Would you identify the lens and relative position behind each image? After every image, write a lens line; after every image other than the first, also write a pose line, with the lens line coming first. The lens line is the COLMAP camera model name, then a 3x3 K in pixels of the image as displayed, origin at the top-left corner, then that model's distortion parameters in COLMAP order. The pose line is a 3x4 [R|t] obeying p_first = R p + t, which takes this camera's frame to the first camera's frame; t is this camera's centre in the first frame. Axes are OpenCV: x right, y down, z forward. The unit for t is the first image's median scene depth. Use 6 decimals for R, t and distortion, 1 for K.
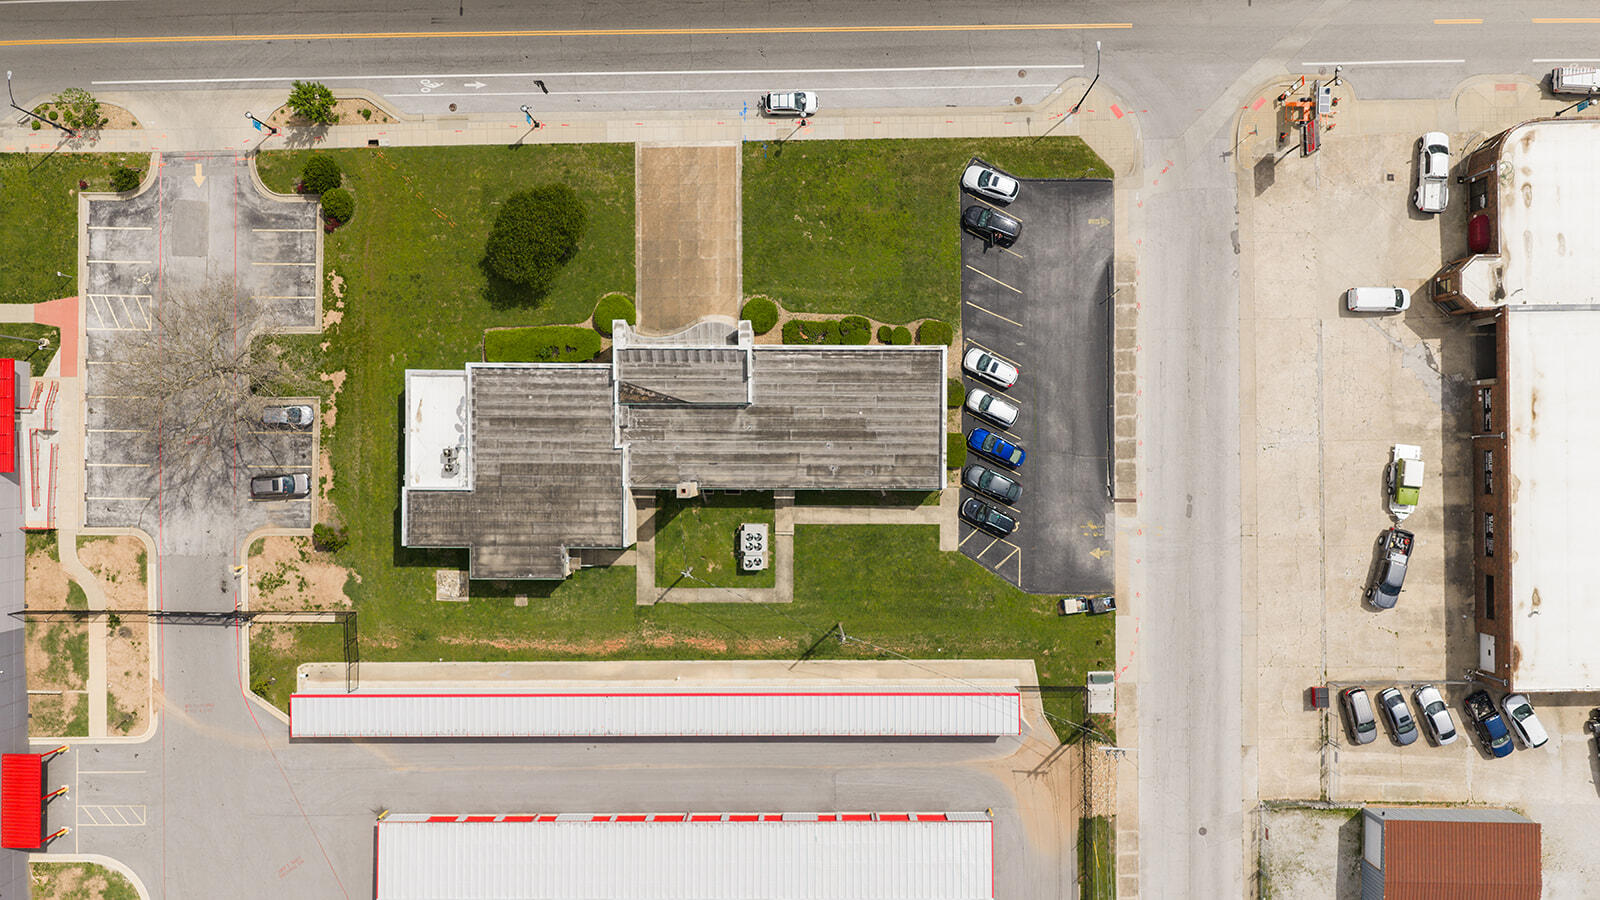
lens RADIAL K [[1329.1, 0, 800.0], [0, 1329.1, 450.0], [0, 0, 1]] dist [0.057444, -0.127854]
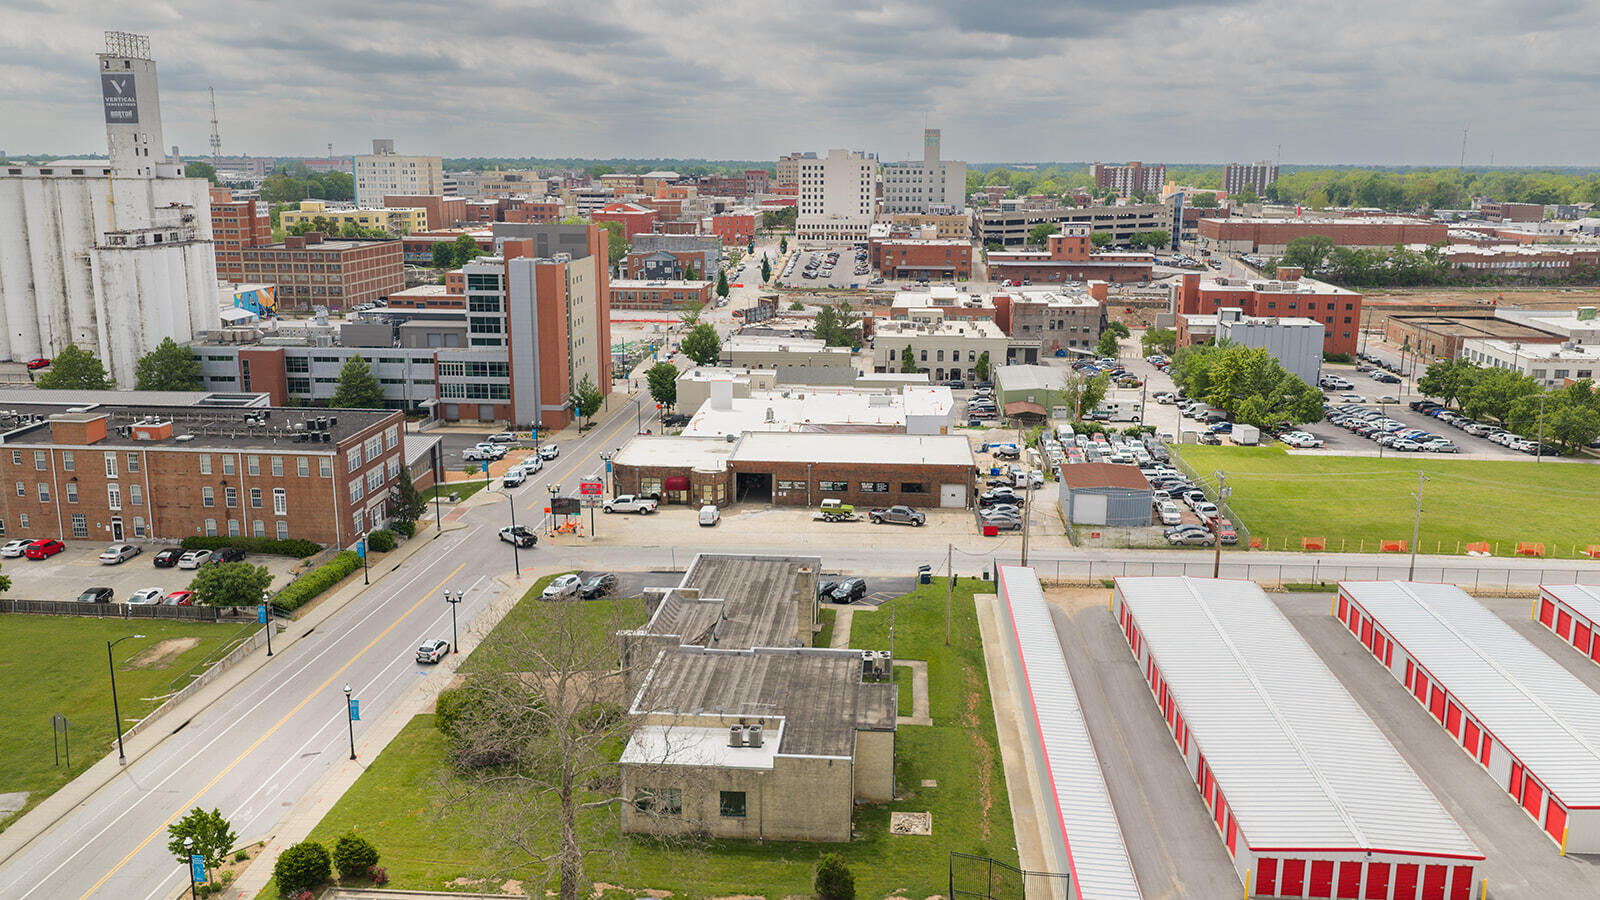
lens RADIAL K [[1329.1, 0, 800.0], [0, 1329.1, 450.0], [0, 0, 1]] dist [0.057444, -0.127854]
pose [[0.082522, -0.202904, 0.975715, -0.947277], [0.996452, 0.033025, -0.077408, 0.091366], [-0.016517, 0.978642, 0.204909, 0.639561]]
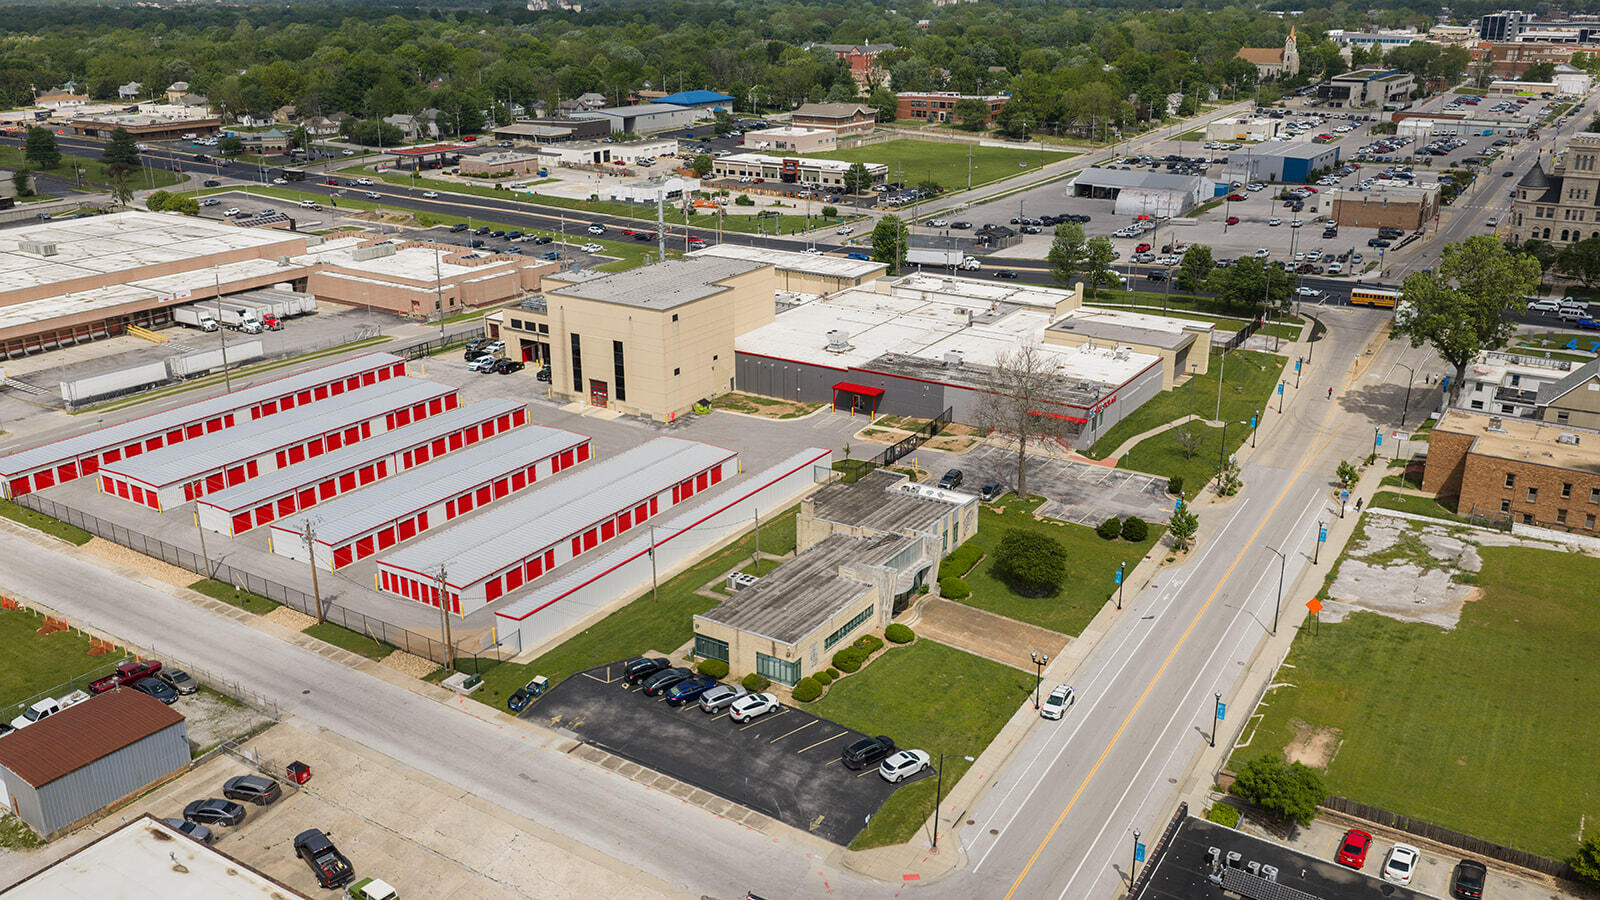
lens RADIAL K [[1329.1, 0, 800.0], [0, 1329.1, 450.0], [0, 0, 1]] dist [0.057444, -0.127854]
pose [[-0.539803, 0.282125, -0.793106, 0.917659], [-0.841746, -0.171145, 0.512029, -0.607576], [0.008720, 0.943989, 0.329862, 0.445752]]
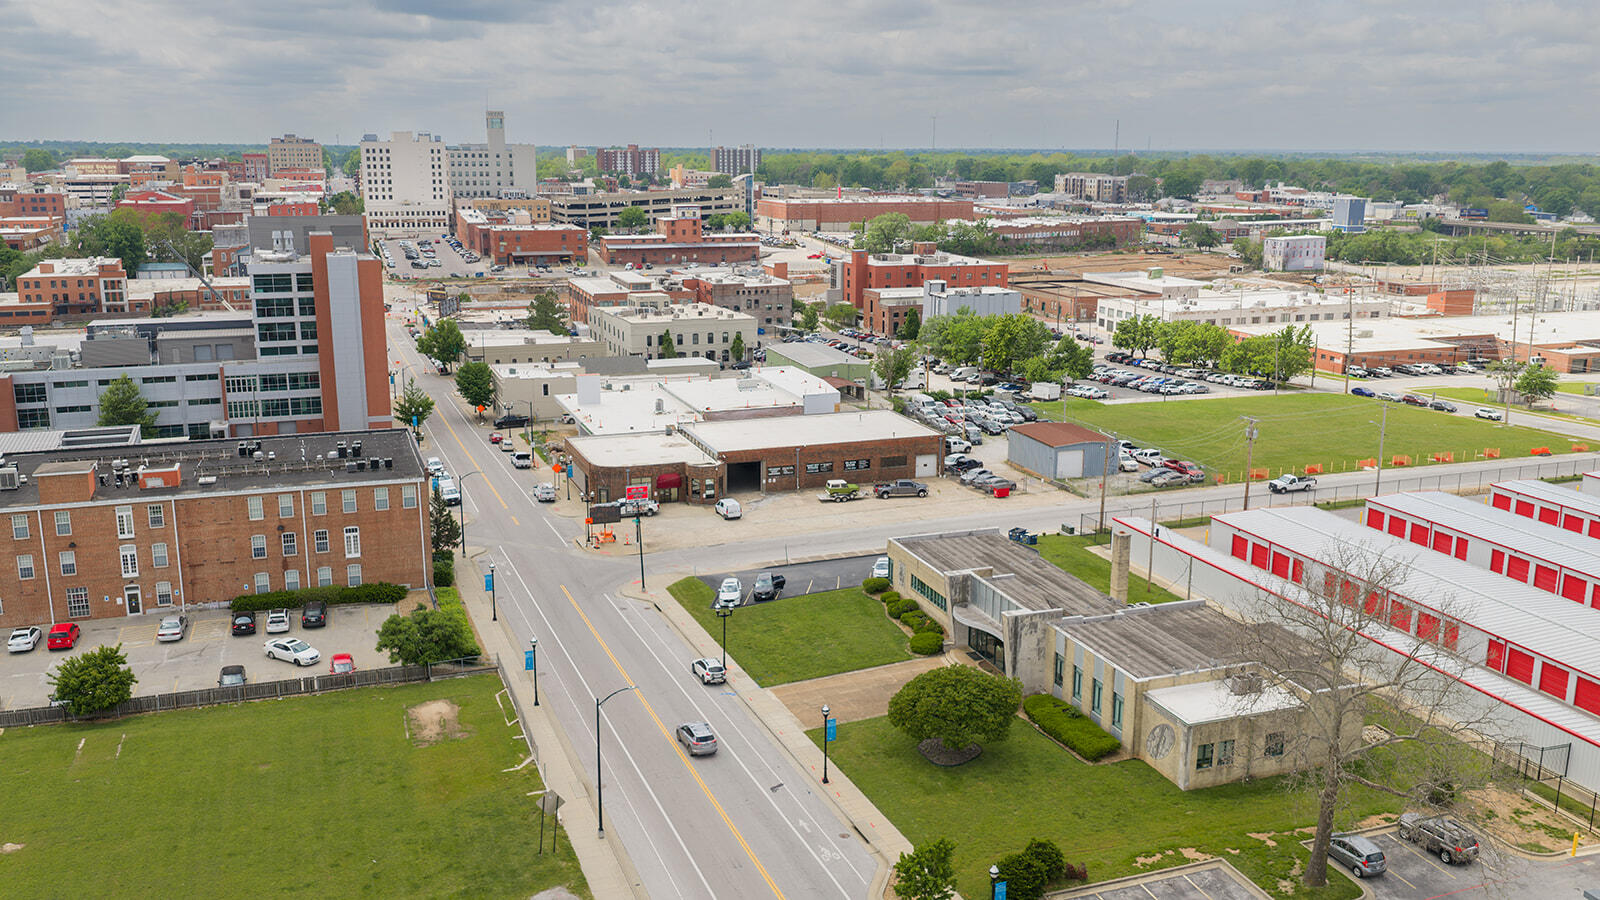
lens RADIAL K [[1336.2, 0, 803.4], [0, 1336.2, 415.7], [0, 0, 1]] dist [0.033533, -0.095126]
pose [[-0.337287, -0.179461, 0.924138, -0.881516], [0.941305, -0.050244, 0.333796, -0.507266], [-0.013471, 0.982481, 0.185874, 0.644688]]
